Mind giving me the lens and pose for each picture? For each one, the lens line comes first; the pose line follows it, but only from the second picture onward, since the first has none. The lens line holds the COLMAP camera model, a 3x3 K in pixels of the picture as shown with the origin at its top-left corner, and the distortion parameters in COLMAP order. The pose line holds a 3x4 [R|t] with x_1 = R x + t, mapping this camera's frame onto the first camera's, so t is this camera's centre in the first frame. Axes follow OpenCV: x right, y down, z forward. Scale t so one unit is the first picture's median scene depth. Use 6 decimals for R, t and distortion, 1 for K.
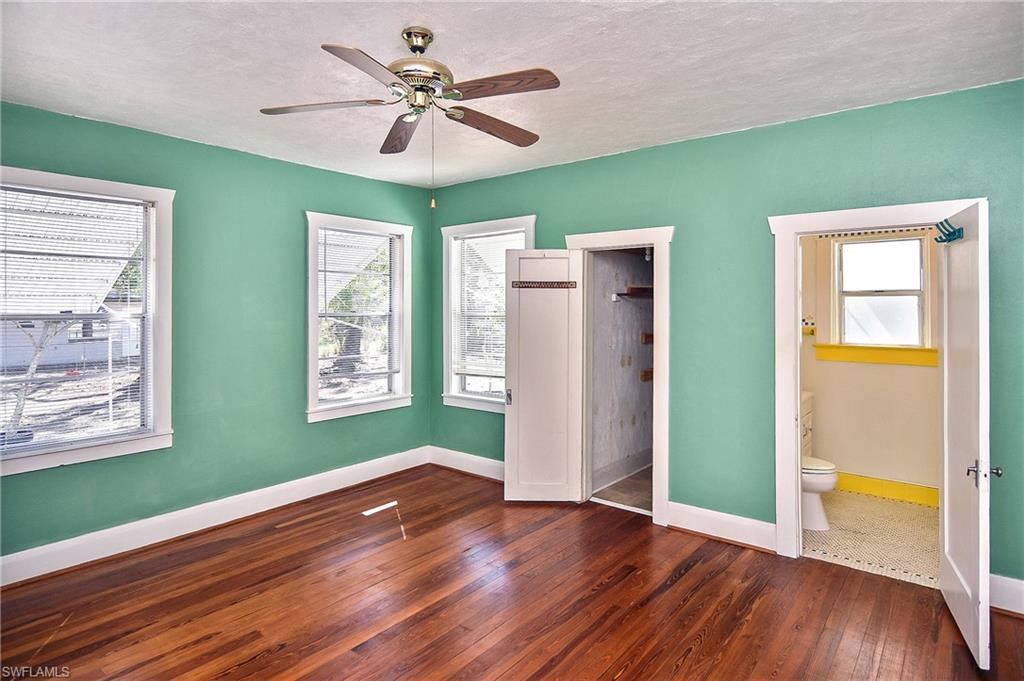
lens RADIAL K [[577.0, 0, 504.1], [0, 577.0, 308.5], [0, 0, 1]] dist [0.003180, -0.003793]
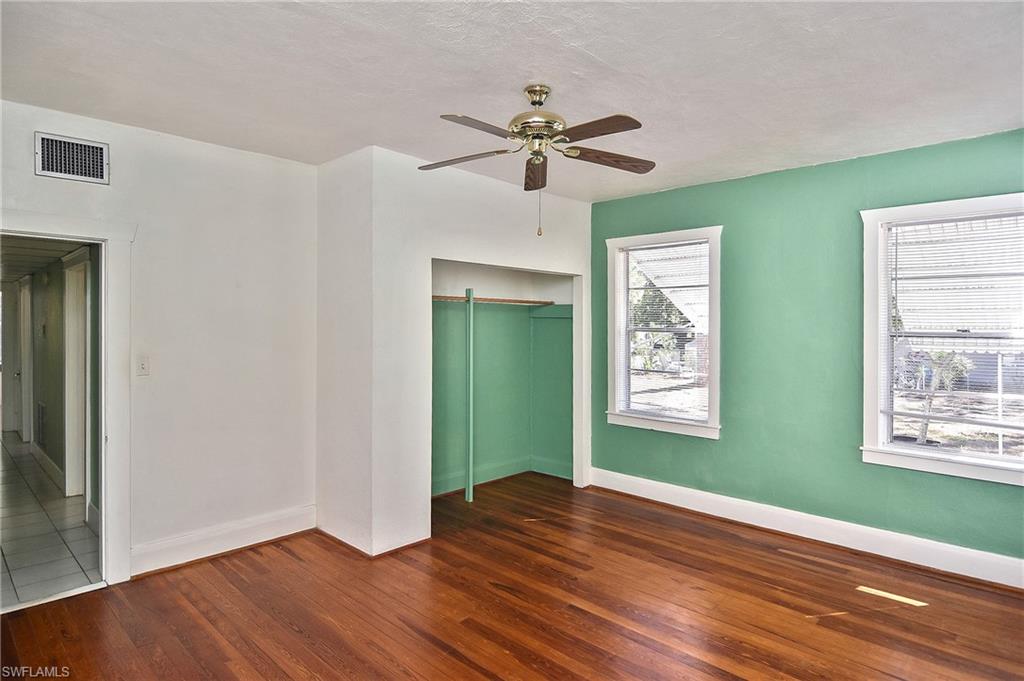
lens RADIAL K [[577.0, 0, 513.9], [0, 577.0, 334.5], [0, 0, 1]] dist [0.003180, -0.003793]
pose [[-0.087094, 0.016594, -0.996062, 0.658324], [-0.009810, 0.999798, 0.017514, 0.003790], [0.996152, 0.011297, -0.086914, 0.687068]]
